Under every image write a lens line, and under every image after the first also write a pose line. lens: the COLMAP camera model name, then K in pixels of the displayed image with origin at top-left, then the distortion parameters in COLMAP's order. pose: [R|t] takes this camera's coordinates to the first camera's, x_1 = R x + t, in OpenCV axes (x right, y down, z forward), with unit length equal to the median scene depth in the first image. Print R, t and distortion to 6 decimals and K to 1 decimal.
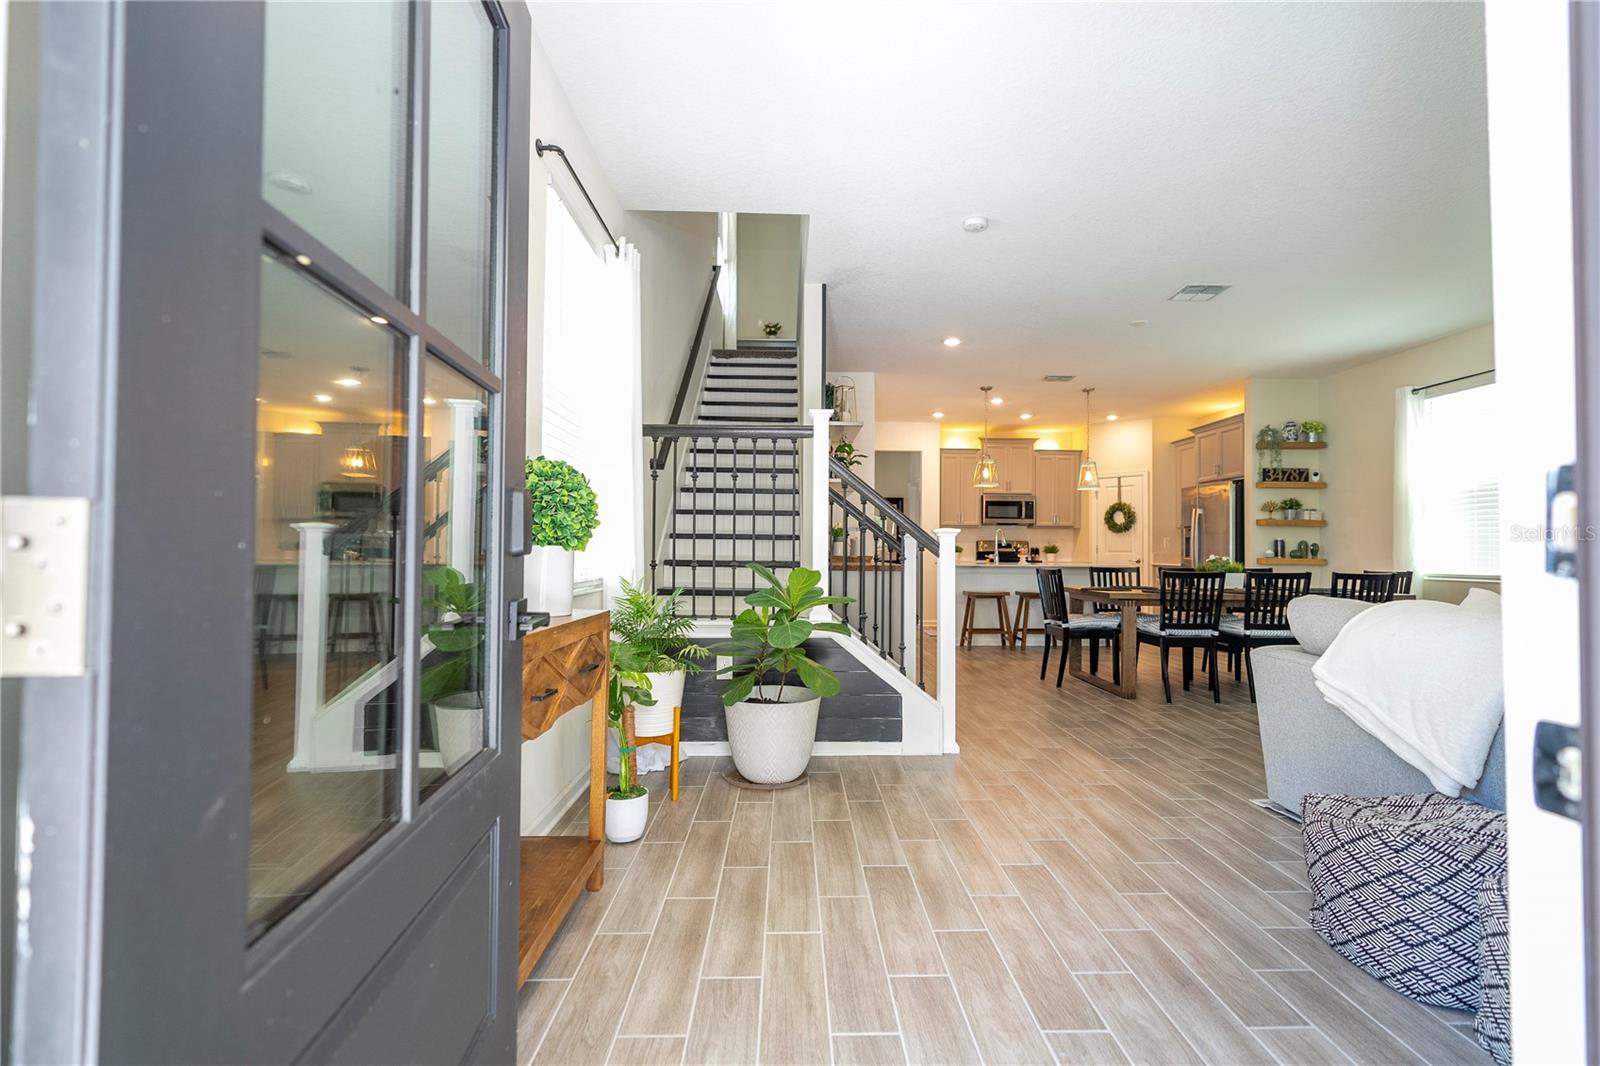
lens RADIAL K [[720.0, 0, 804.7], [0, 720.0, 534.2], [0, 0, 1]] dist [-0.005310, 0.000933]
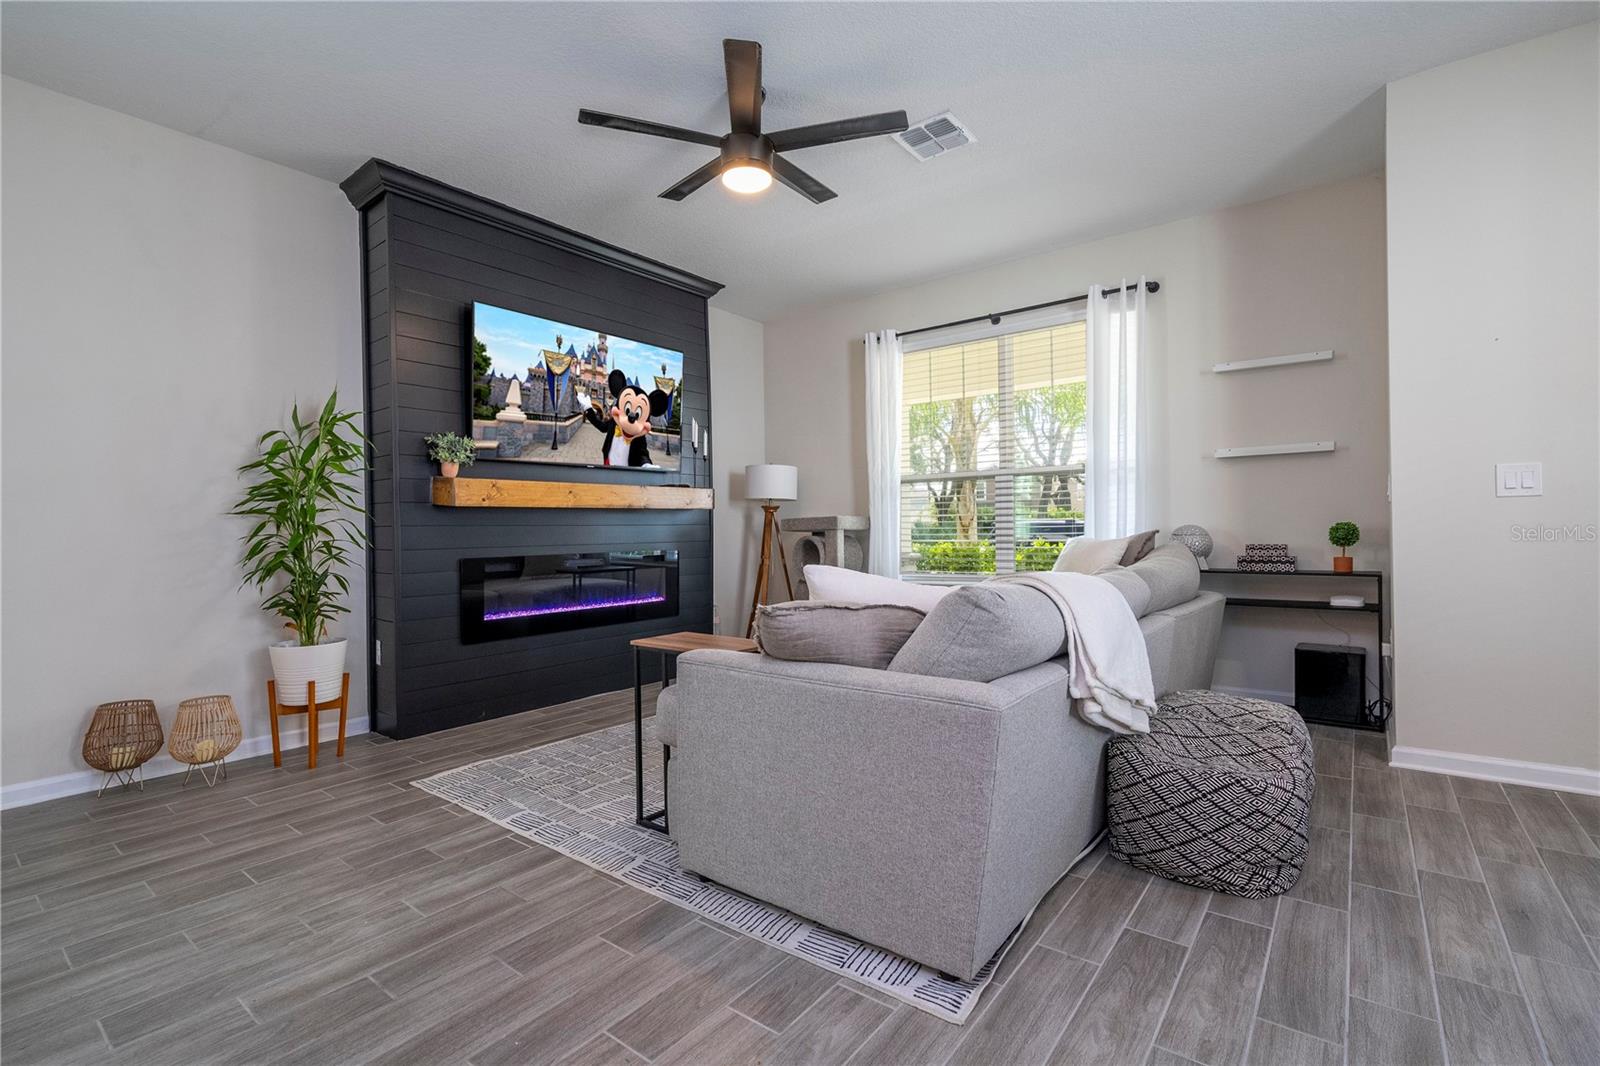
lens RADIAL K [[720.0, 0, 796.7], [0, 720.0, 535.9], [0, 0, 1]] dist [-0.005310, 0.000933]
pose [[-0.779242, -0.003590, 0.626713, 0.215045], [-0.010838, 0.999911, -0.007748, 0.024074], [-0.626629, -0.012830, -0.779212, 0.774246]]
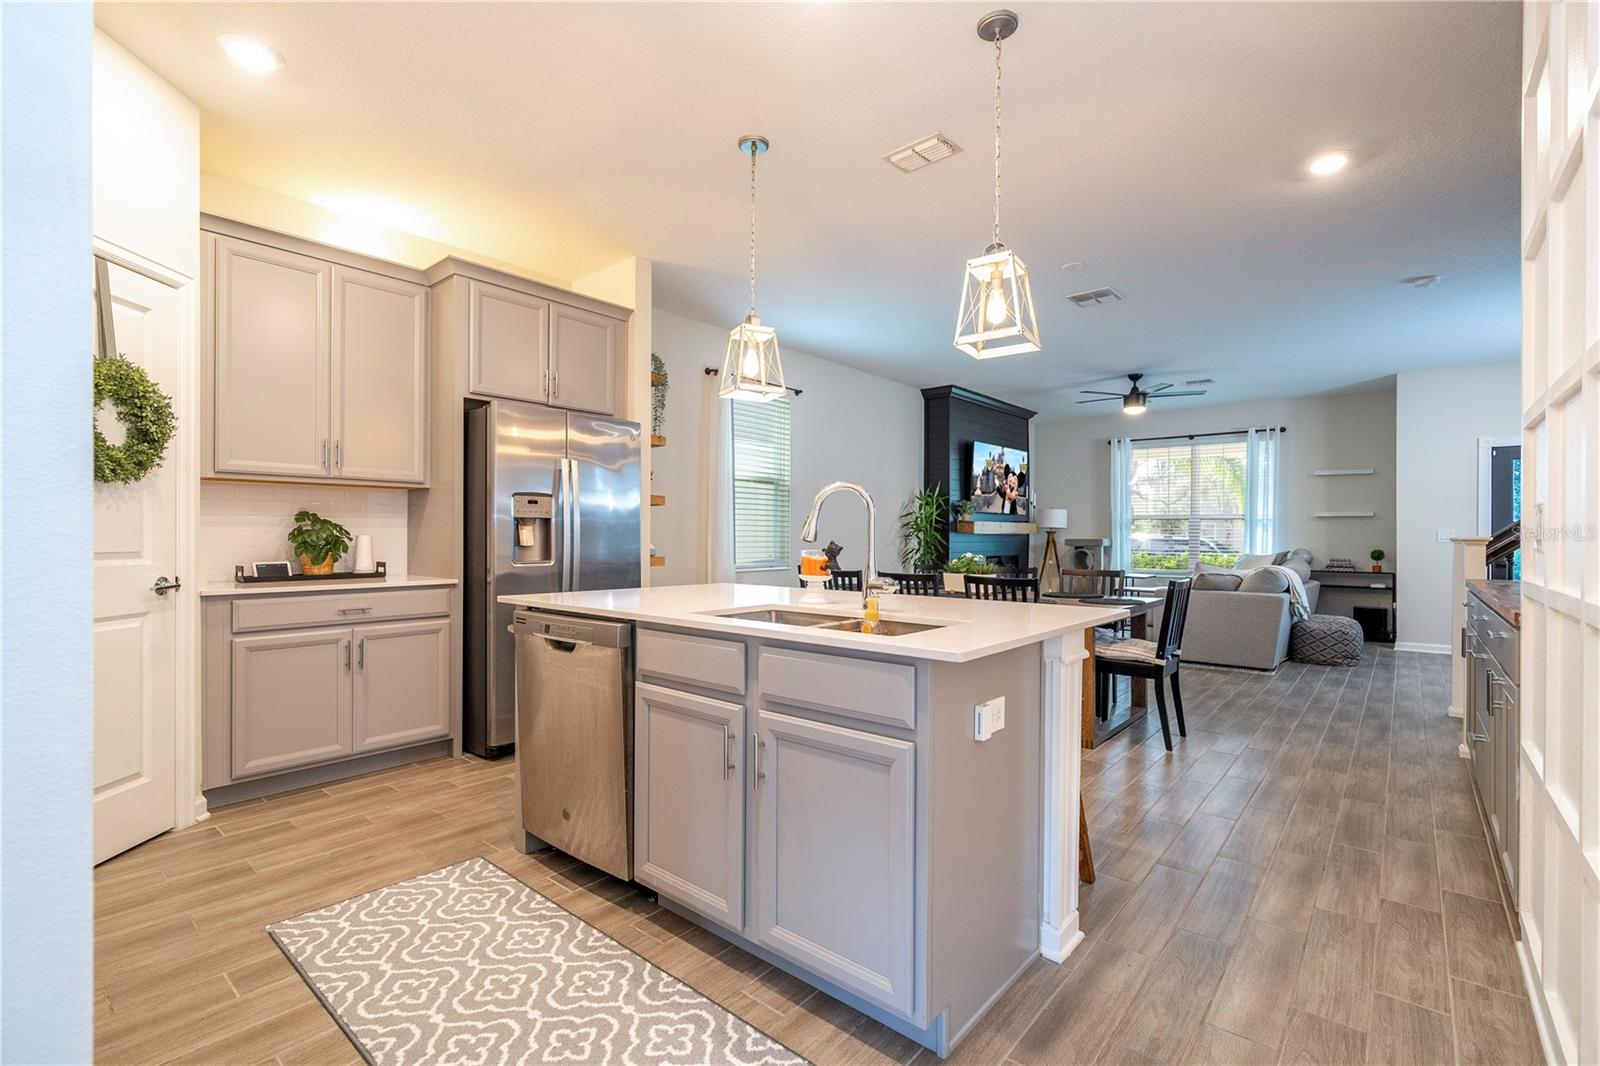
lens RADIAL K [[720.0, 0, 807.4], [0, 720.0, 537.3], [0, 0, 1]] dist [-0.005310, 0.000933]
pose [[-0.755826, -0.013022, 0.654643, 0.160507], [-0.026705, 0.999583, -0.010949, 0.023159], [-0.654228, -0.025758, -0.755859, 1.754713]]
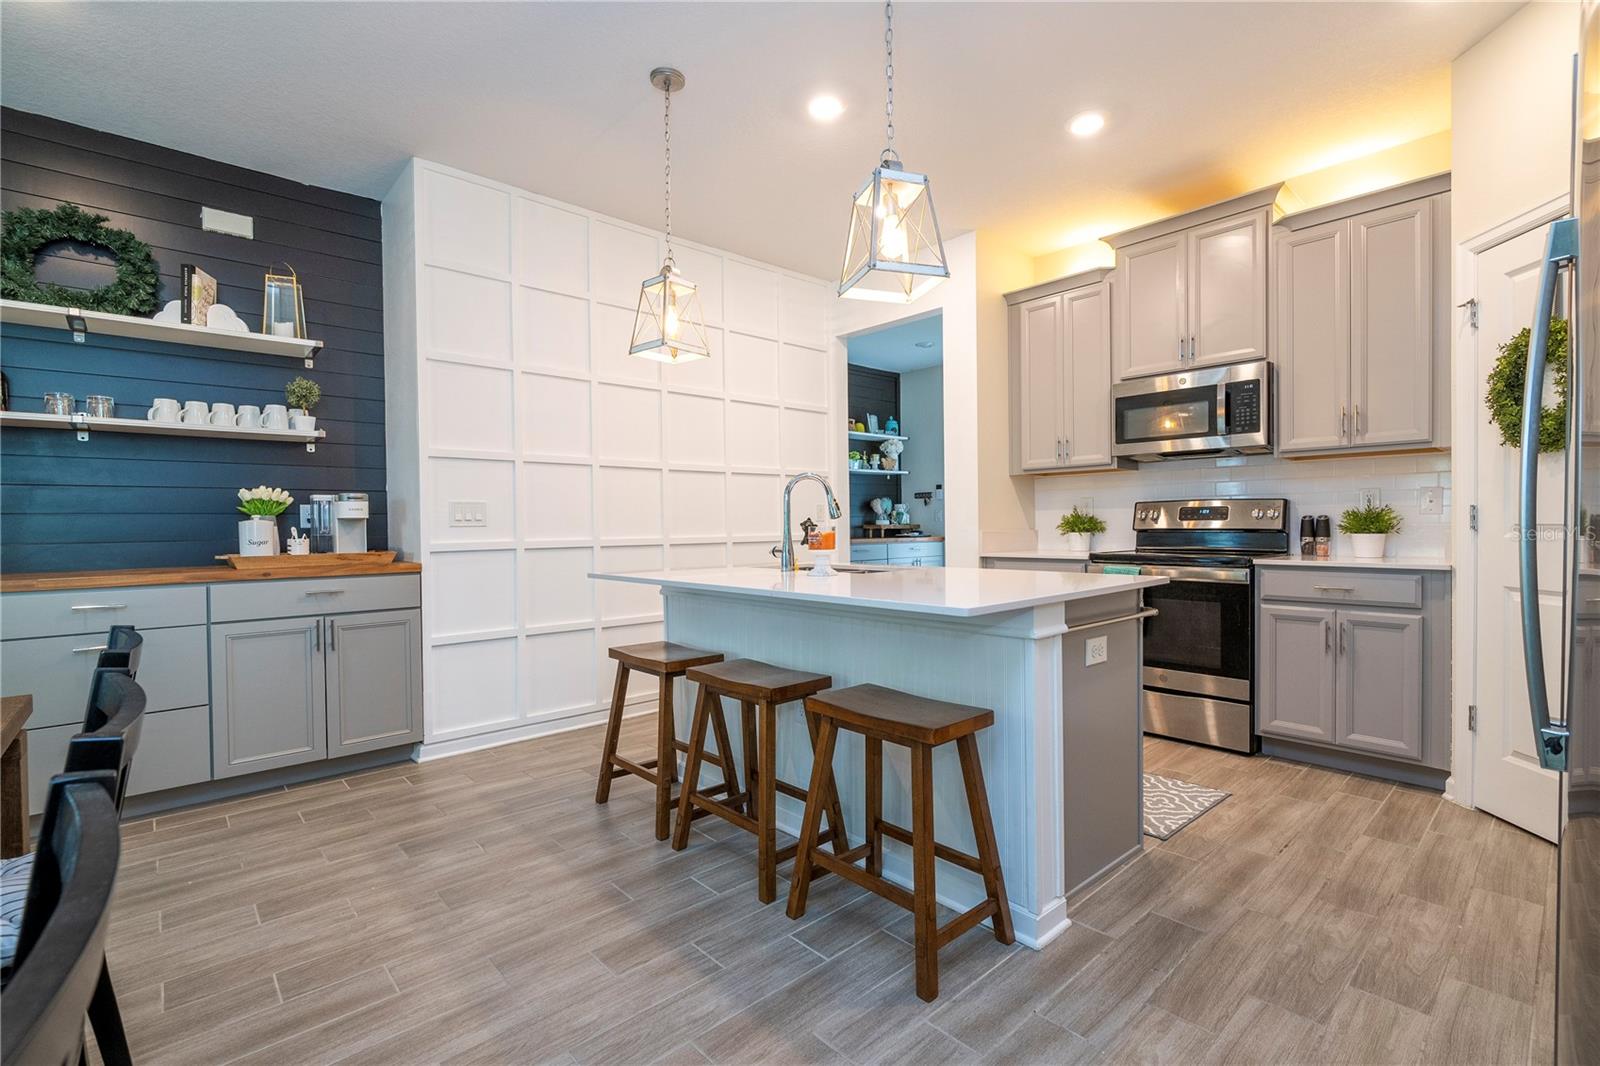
lens RADIAL K [[720.0, 0, 806.4], [0, 720.0, 533.6], [0, 0, 1]] dist [-0.005310, 0.000933]
pose [[0.657906, -0.007723, -0.753060, 0.775460], [0.035273, 0.999166, 0.020570, 0.021245], [0.752273, -0.040096, 0.657630, 1.120461]]
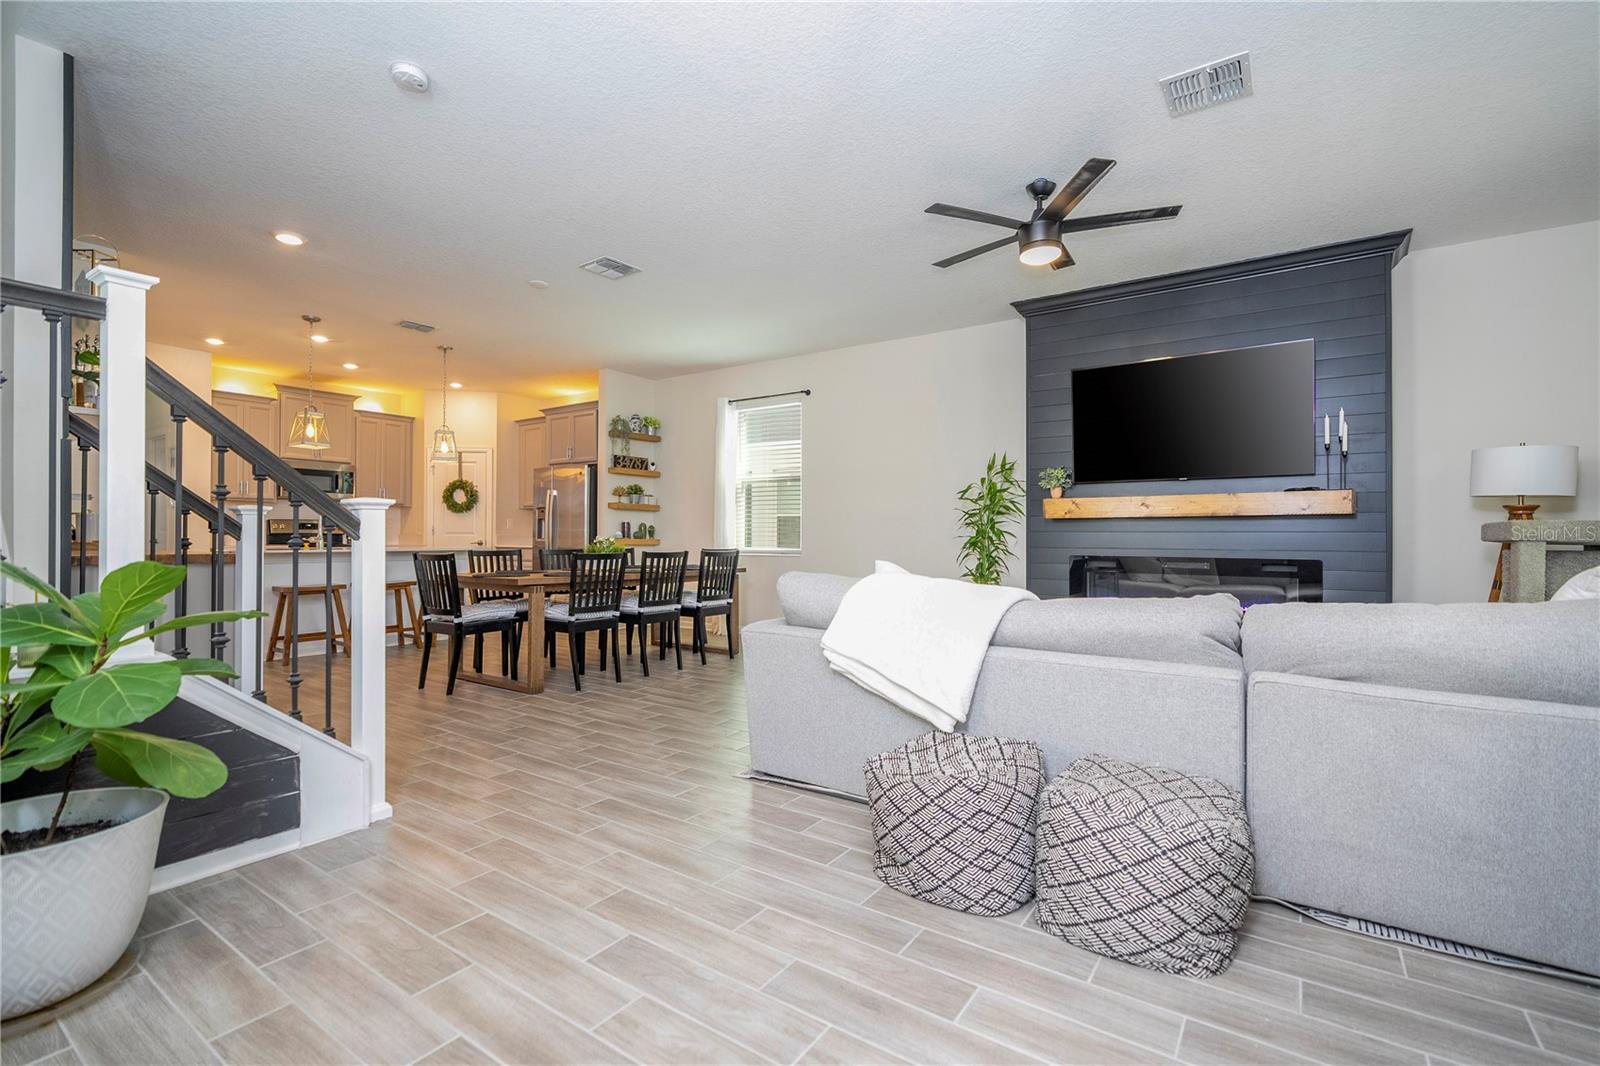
lens RADIAL K [[720.0, 0, 813.0], [0, 720.0, 535.1], [0, 0, 1]] dist [-0.005310, 0.000933]
pose [[0.583579, -0.003059, 0.812050, -0.076847], [-0.017937, 0.999700, 0.016656, 0.005481], [-0.811858, -0.024286, 0.583350, 0.168645]]
